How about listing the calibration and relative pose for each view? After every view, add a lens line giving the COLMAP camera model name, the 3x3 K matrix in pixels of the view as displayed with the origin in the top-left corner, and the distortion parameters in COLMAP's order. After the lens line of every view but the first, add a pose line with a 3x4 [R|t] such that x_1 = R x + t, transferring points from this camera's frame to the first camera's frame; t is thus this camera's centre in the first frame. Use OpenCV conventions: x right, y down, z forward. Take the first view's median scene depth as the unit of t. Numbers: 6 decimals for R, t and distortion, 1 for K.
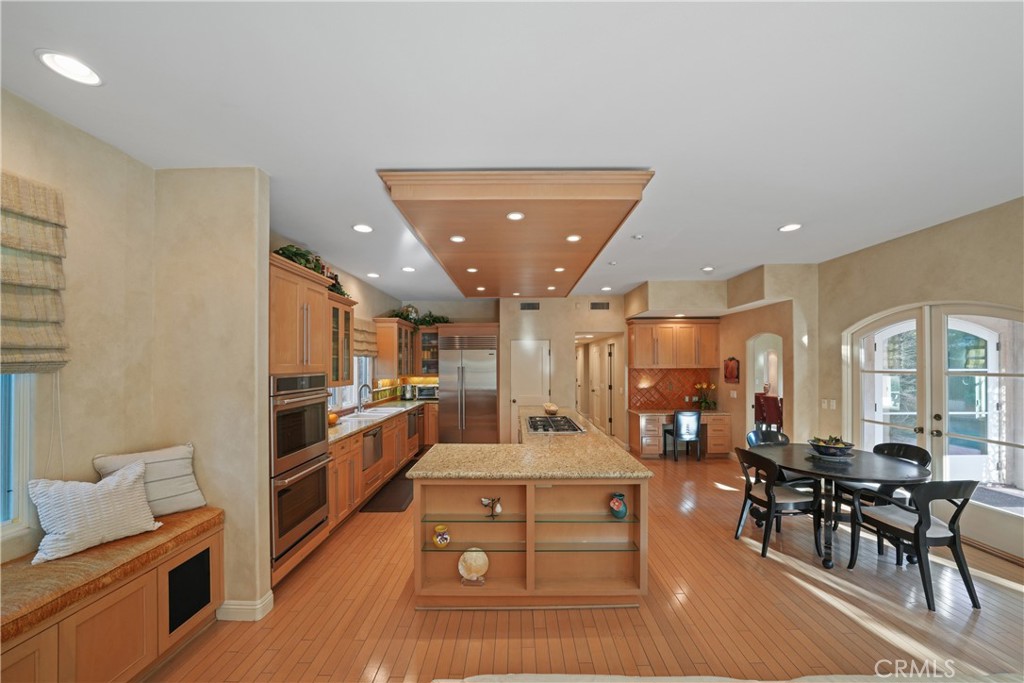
lens RADIAL K [[370.7, 0, 510.6], [0, 370.7, 362.5], [0, 0, 1]] dist [-0.009548, 0.000157]
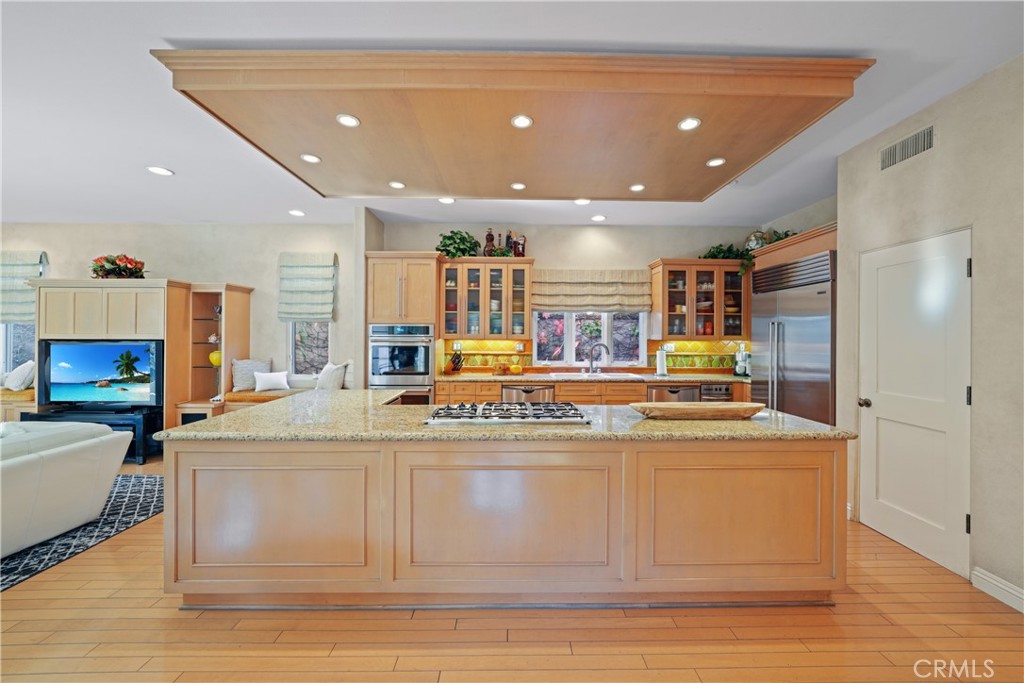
lens RADIAL K [[395.2, 0, 525.2], [0, 395.2, 333.9], [0, 0, 1]] dist [-0.023932, 0.007689]
pose [[0.027088, 0.001270, -0.999632, 0.865728], [-0.001686, 0.999998, 0.001225, 0.056751], [0.999632, 0.001652, 0.027090, 1.239466]]
